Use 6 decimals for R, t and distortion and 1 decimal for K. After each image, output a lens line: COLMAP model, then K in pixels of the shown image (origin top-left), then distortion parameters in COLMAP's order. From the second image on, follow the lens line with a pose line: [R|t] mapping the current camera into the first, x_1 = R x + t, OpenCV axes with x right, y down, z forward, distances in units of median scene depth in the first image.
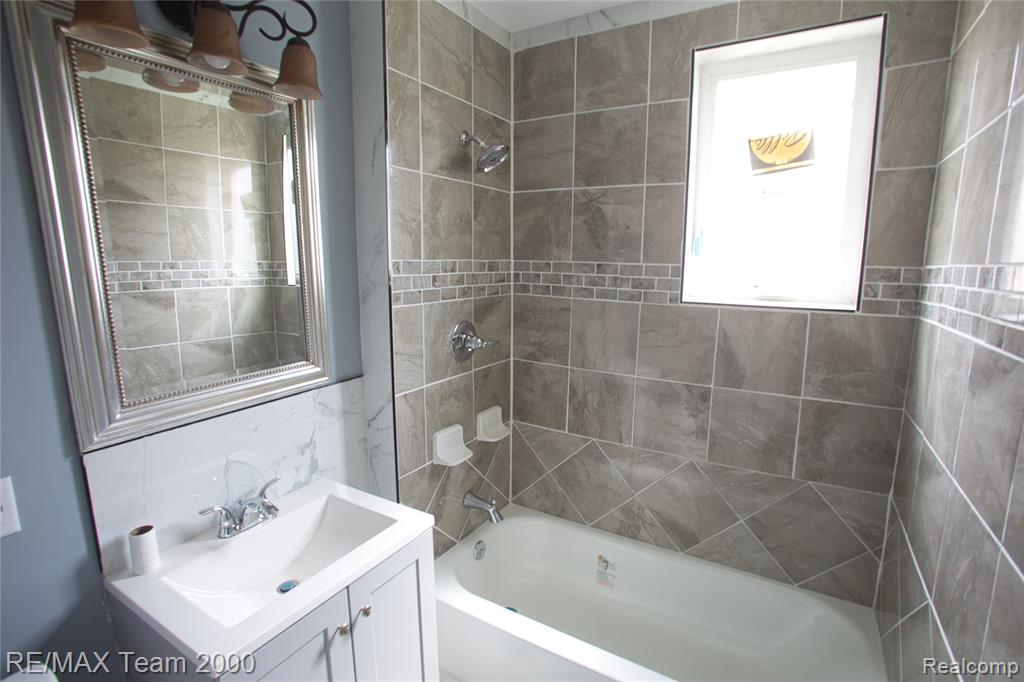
lens RADIAL K [[497.1, 0, 512.0], [0, 497.1, 341.0], [0, 0, 1]] dist [-0.084283, 0.040855]
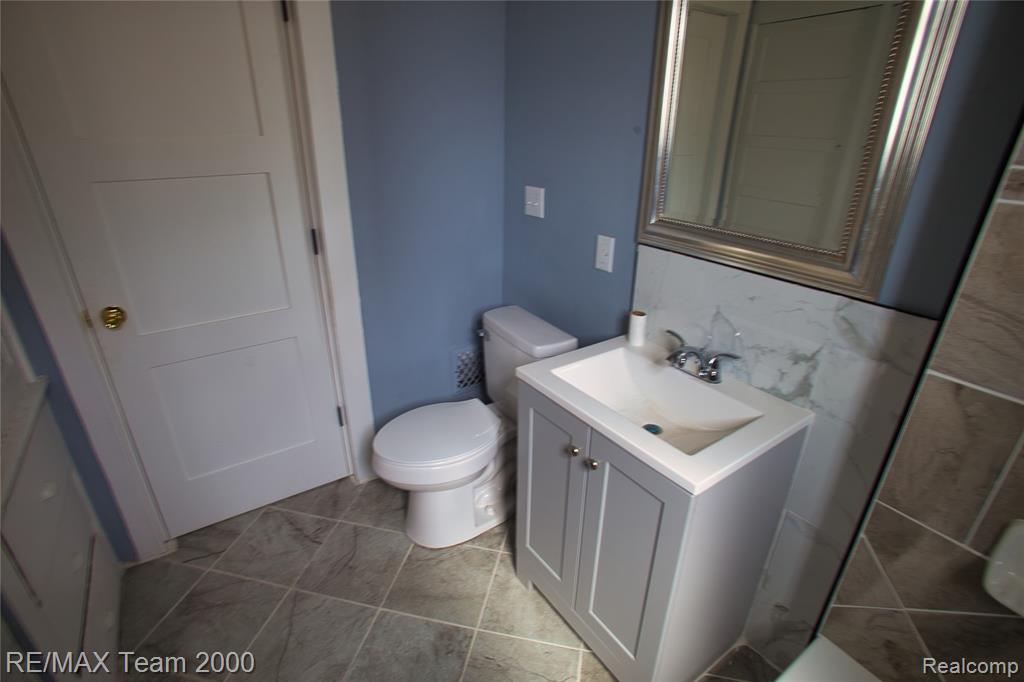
lens RADIAL K [[497.1, 0, 512.0], [0, 497.1, 341.0], [0, 0, 1]] dist [-0.084283, 0.040855]
pose [[-0.410480, 0.370512, -0.833203, 0.393789], [-0.167073, 0.867704, 0.468163, -0.090070], [0.896433, 0.331378, -0.294273, 0.785097]]
